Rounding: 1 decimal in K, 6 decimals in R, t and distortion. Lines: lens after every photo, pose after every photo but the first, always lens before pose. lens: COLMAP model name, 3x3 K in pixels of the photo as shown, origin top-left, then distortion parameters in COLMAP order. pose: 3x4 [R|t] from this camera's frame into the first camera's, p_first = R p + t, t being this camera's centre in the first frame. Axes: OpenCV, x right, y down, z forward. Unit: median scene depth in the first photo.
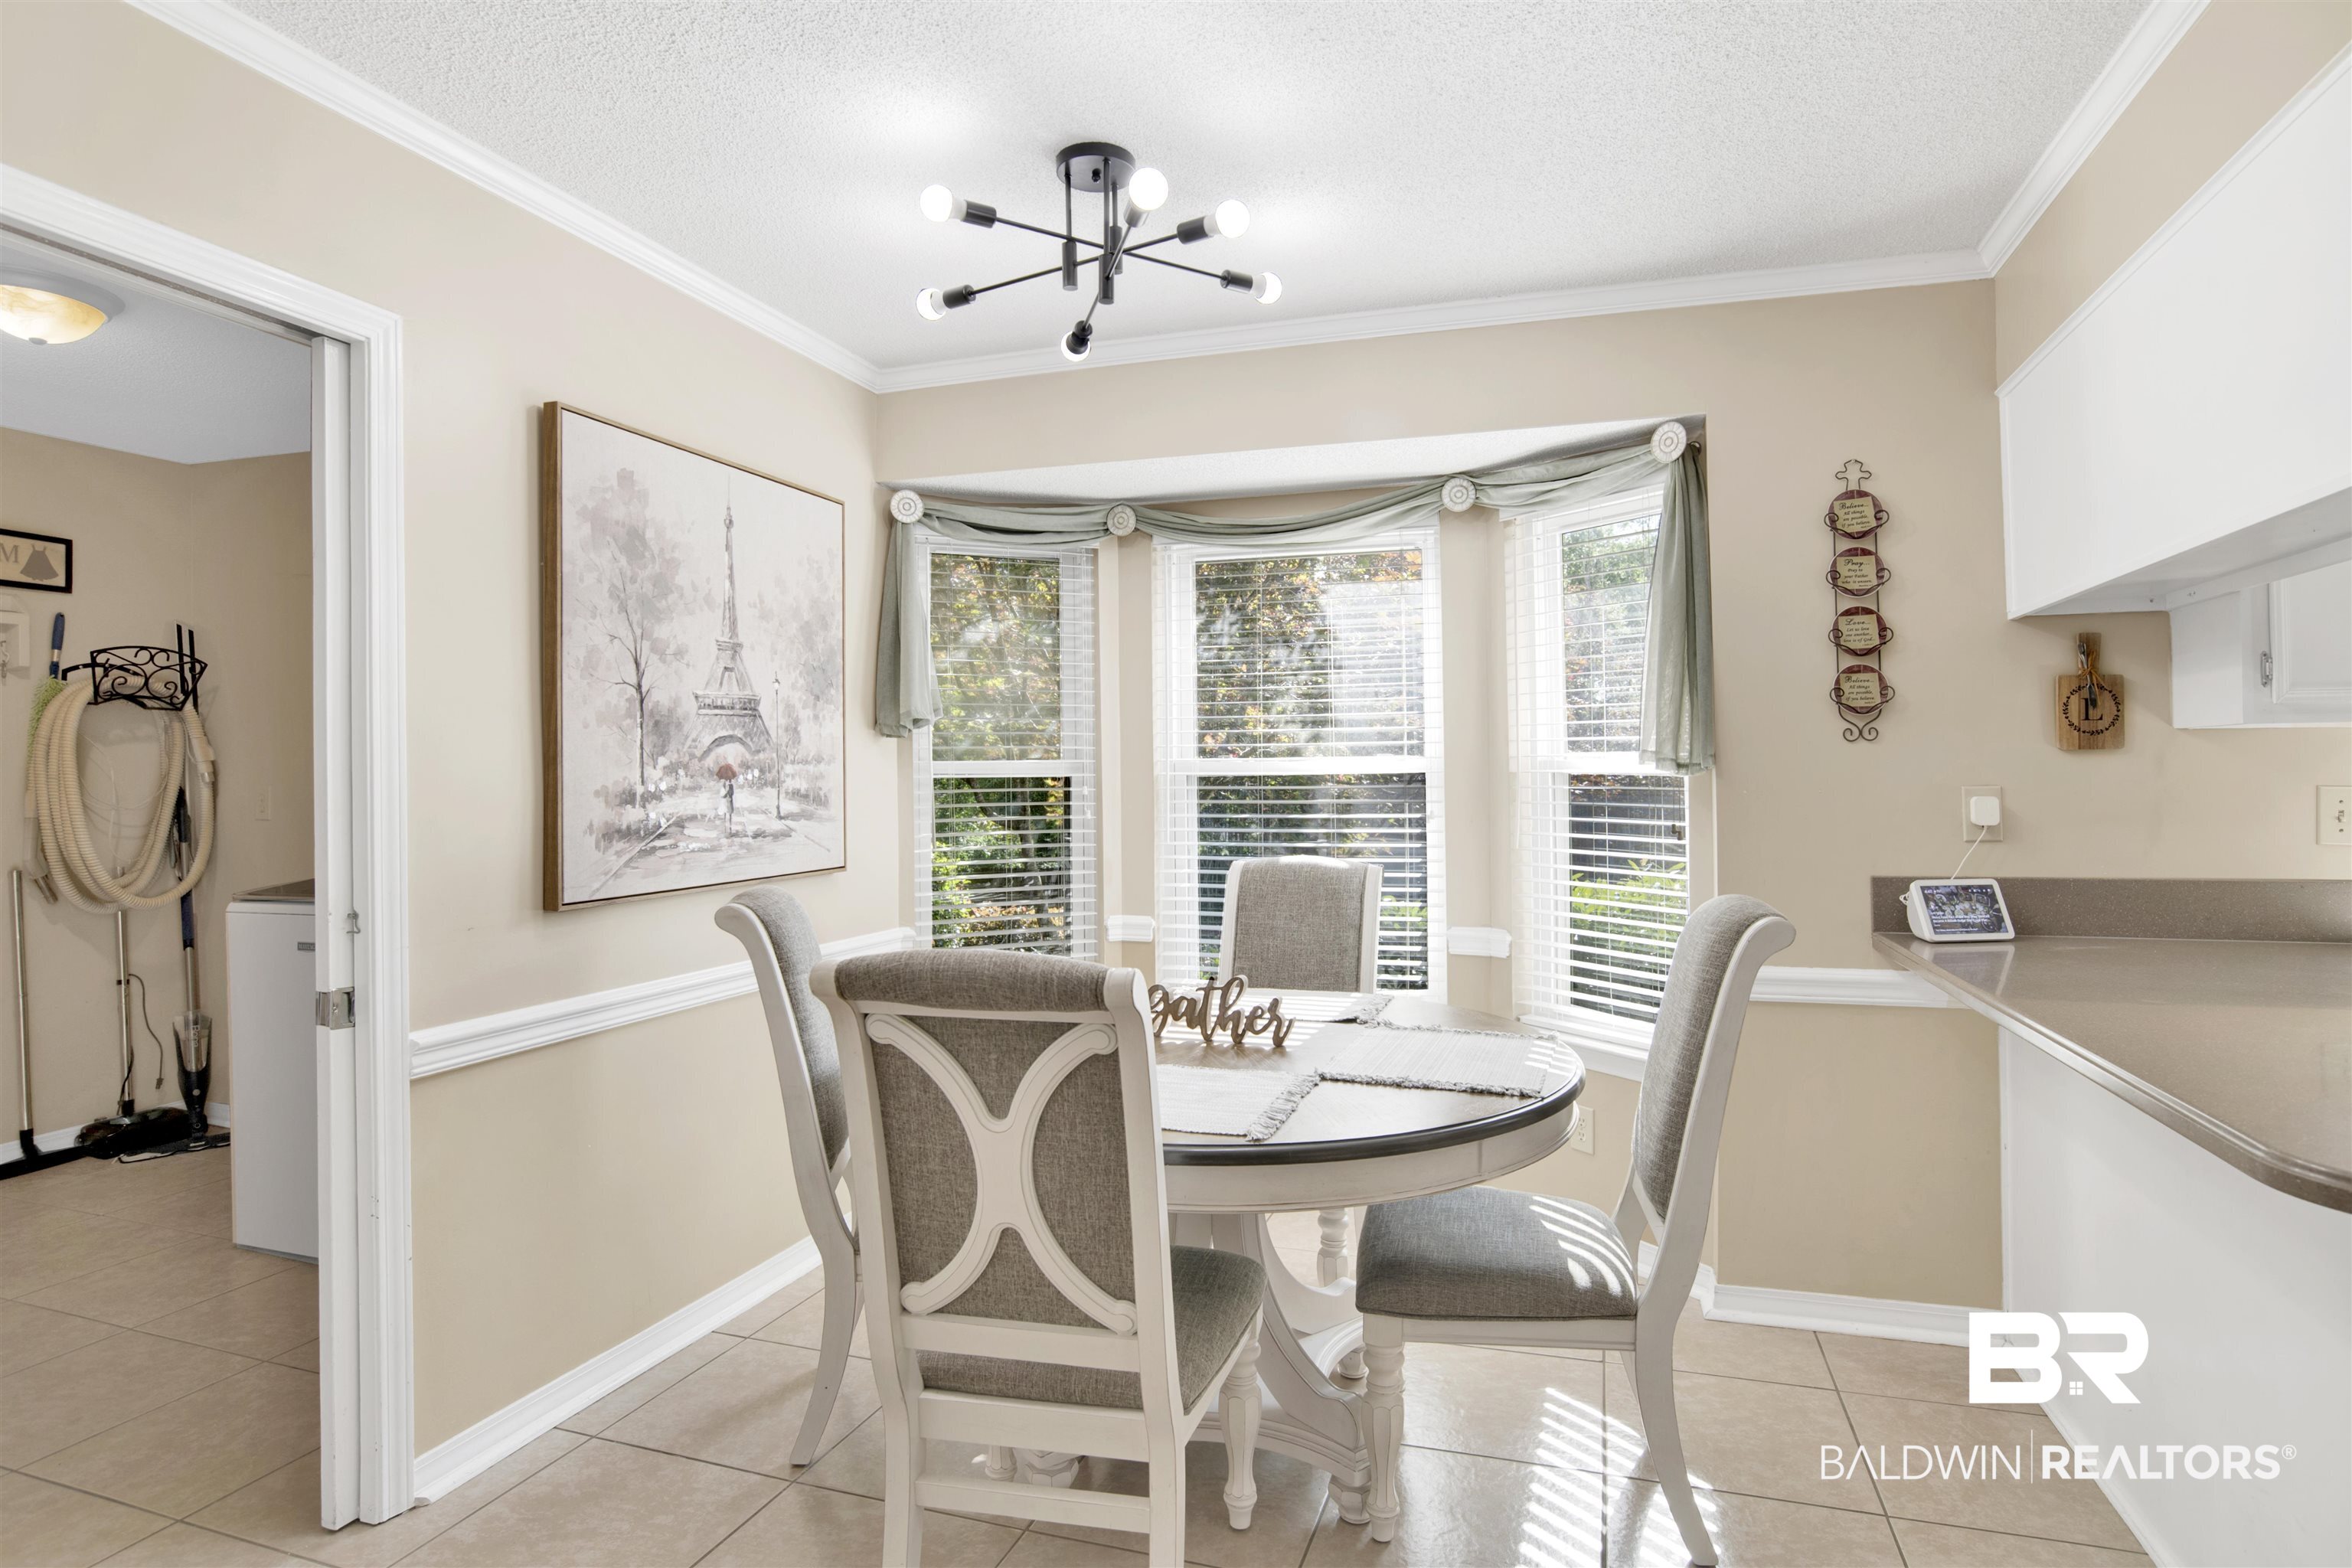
lens RADIAL K [[1270.4, 0, 1177.8], [0, 1270.4, 775.5], [0, 0, 1]] dist [-0.056703, 0.022021]
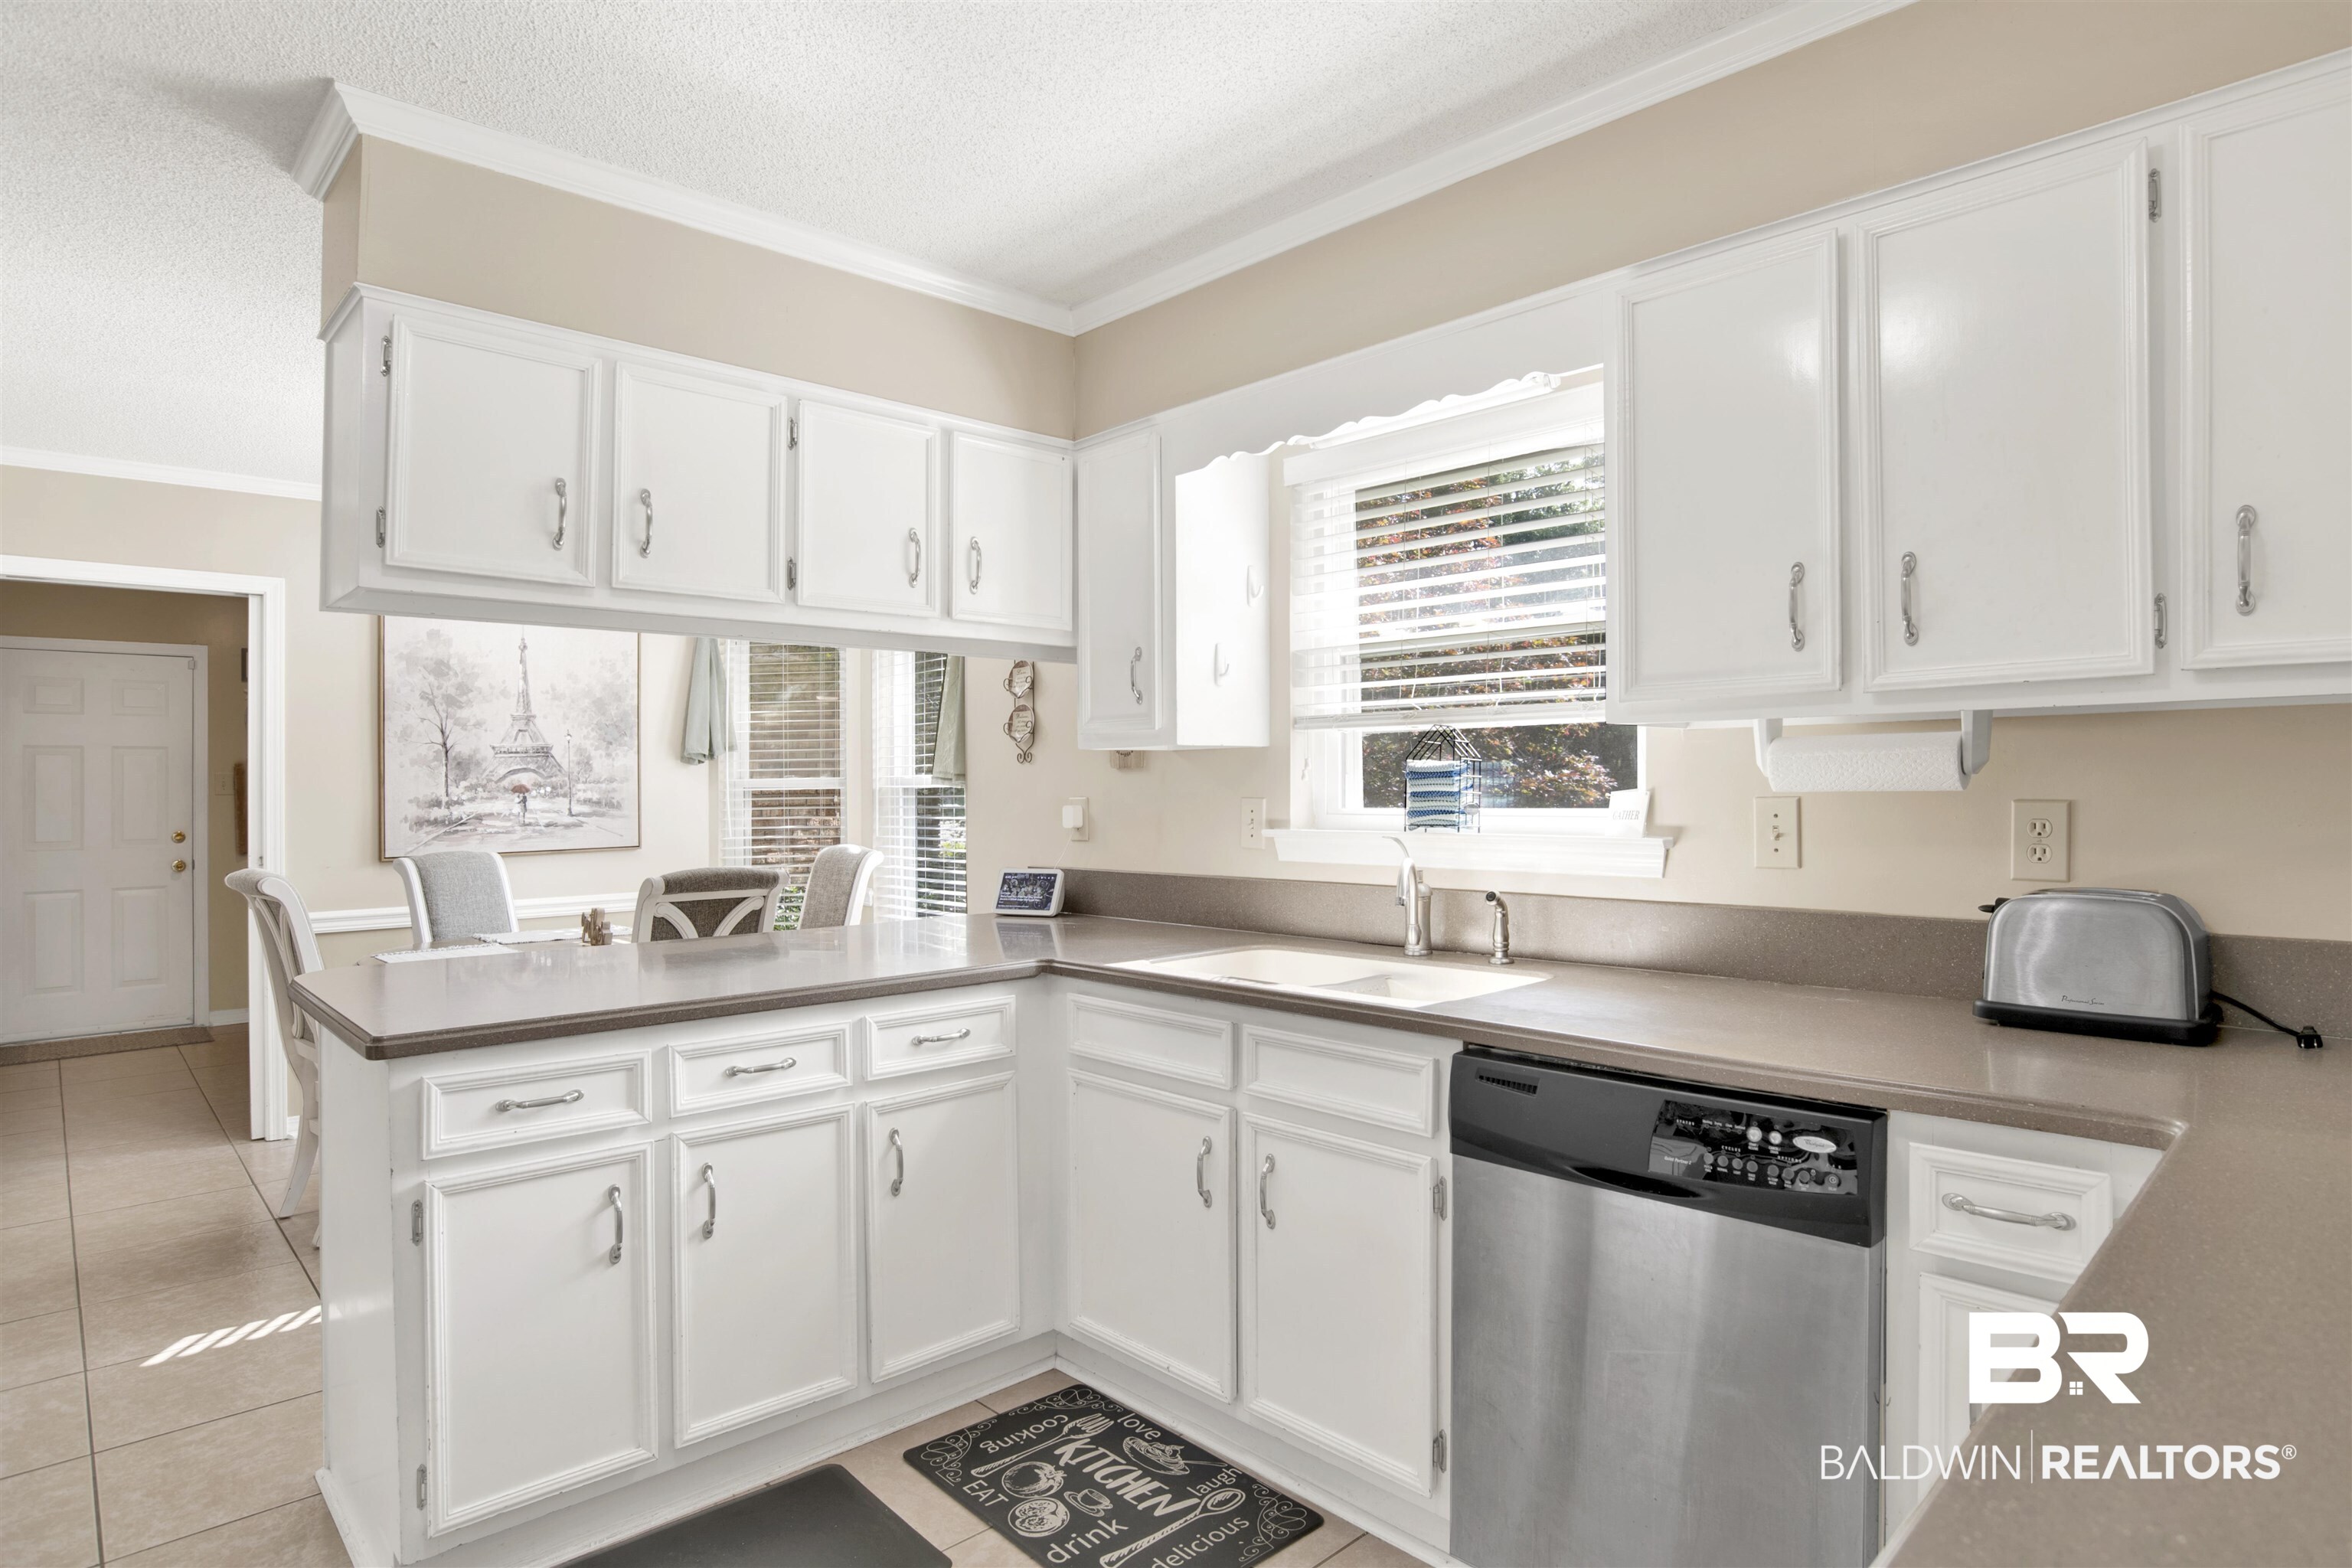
lens RADIAL K [[1270.4, 0, 1177.8], [0, 1270.4, 775.5], [0, 0, 1]] dist [-0.056703, 0.022021]
pose [[0.874740, -0.008416, -0.484519, 1.041687], [0.007122, 0.999964, -0.004512, -0.005757], [0.484540, 0.000496, 0.874769, -0.070792]]
